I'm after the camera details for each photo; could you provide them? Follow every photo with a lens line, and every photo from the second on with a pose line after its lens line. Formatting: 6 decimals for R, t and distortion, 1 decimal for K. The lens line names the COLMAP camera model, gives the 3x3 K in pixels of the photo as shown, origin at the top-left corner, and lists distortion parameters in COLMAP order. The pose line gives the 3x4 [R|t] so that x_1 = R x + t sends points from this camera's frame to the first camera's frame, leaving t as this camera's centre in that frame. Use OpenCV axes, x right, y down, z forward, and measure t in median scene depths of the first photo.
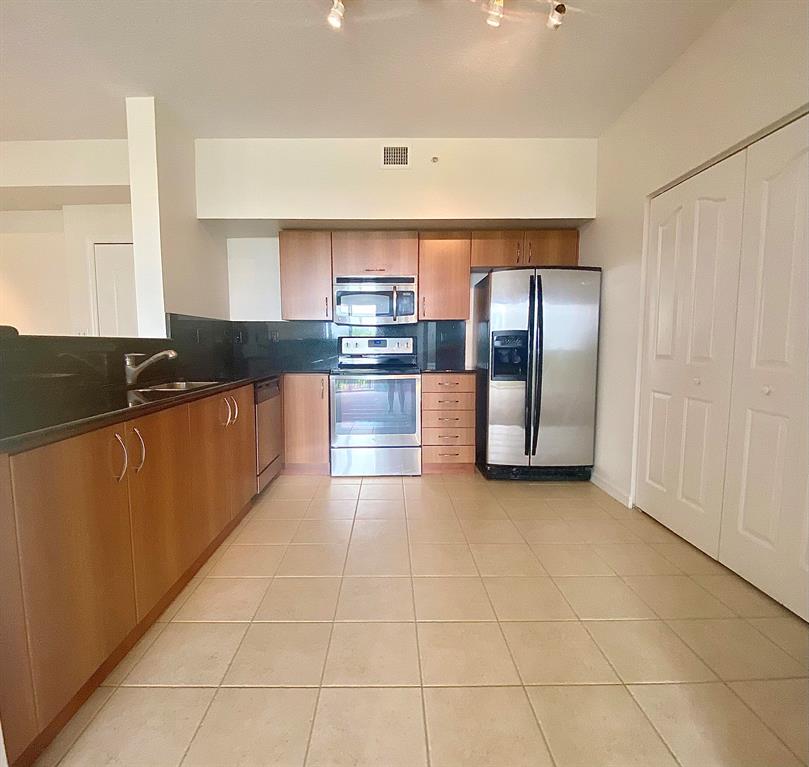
lens RADIAL K [[415.2, 0, 391.9], [0, 415.2, 383.3], [0, 0, 1]] dist [0.000262, -0.000096]
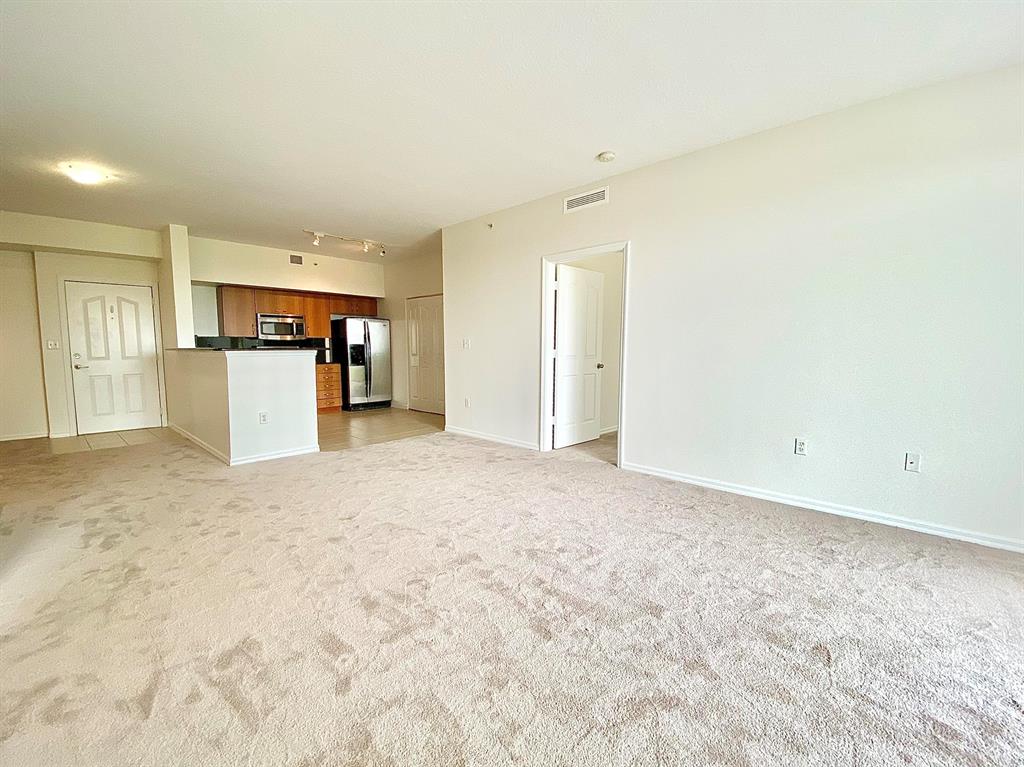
lens RADIAL K [[413.6, 0, 512.0], [0, 413.6, 383.5], [0, 0, 1]] dist [0.000093, 0.000000]
pose [[0.679548, -0.060575, 0.731126, -0.808369], [0.068588, 0.997466, 0.018892, 0.104146], [-0.730417, 0.037309, 0.681981, -1.175387]]
